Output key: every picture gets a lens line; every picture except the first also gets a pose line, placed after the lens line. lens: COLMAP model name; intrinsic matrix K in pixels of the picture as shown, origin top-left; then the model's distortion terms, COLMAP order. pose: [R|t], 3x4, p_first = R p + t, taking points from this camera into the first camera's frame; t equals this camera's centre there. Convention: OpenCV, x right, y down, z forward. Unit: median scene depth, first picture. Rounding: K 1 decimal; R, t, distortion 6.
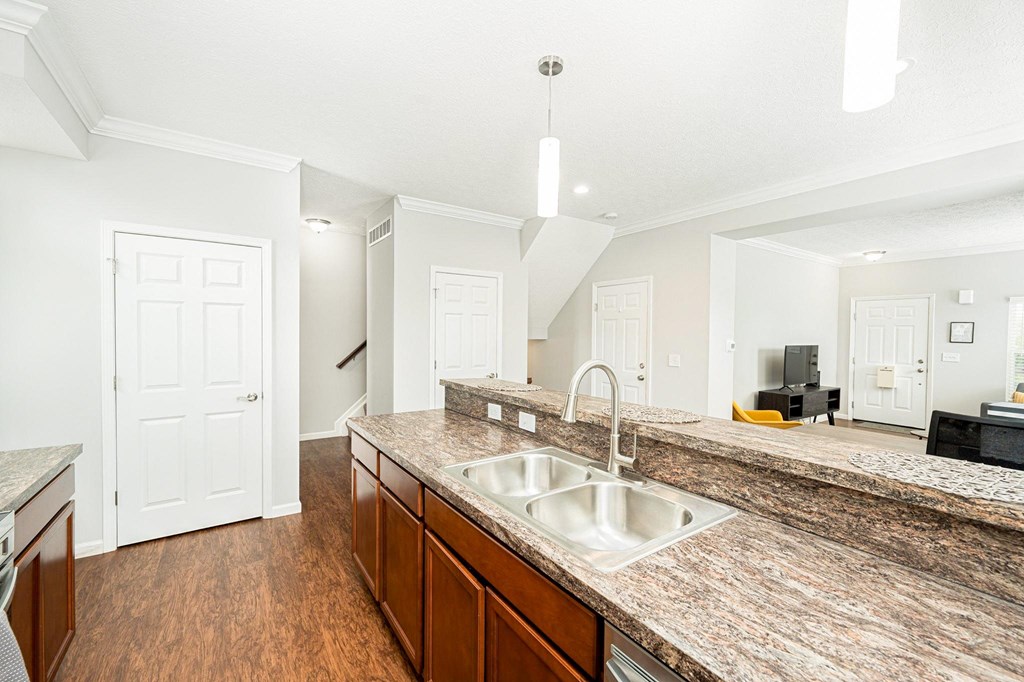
lens RADIAL K [[404.9, 0, 507.4], [0, 404.9, 341.6], [0, 0, 1]] dist [0.002238, -0.000009]
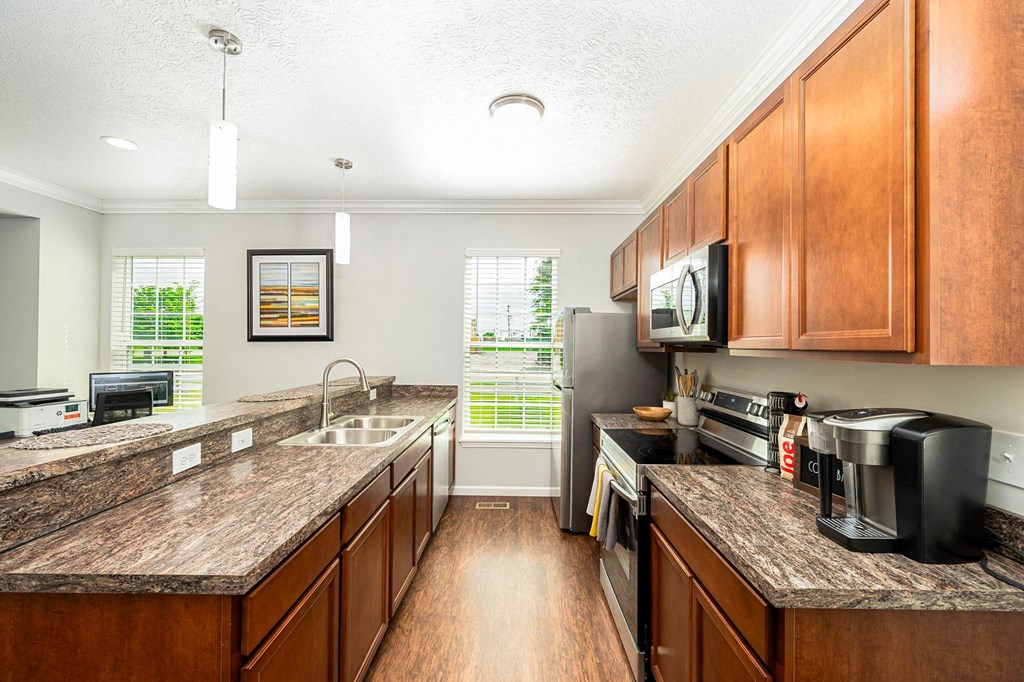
lens RADIAL K [[427.1, 0, 512.0], [0, 427.1, 341.0], [0, 0, 1]] dist [0.000740, -0.000097]
pose [[-0.811195, -0.008813, 0.584710, -0.341438], [-0.002865, 0.999934, 0.011097, -0.010681], [-0.584769, 0.007327, -0.811167, 0.493818]]
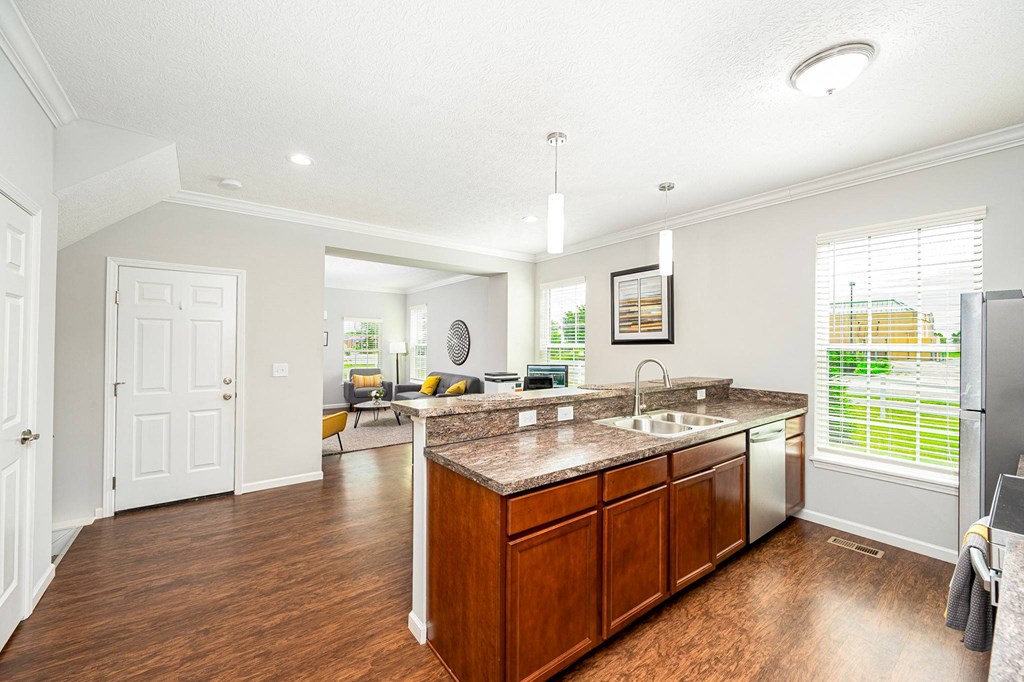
lens RADIAL K [[404.9, 0, 507.4], [0, 404.9, 341.6], [0, 0, 1]] dist [0.002238, -0.000009]
pose [[-0.034816, -0.000782, 0.999393, -0.421686], [0.011212, 0.999936, 0.001173, -0.010404], [-0.999331, 0.011246, -0.034805, 0.427712]]
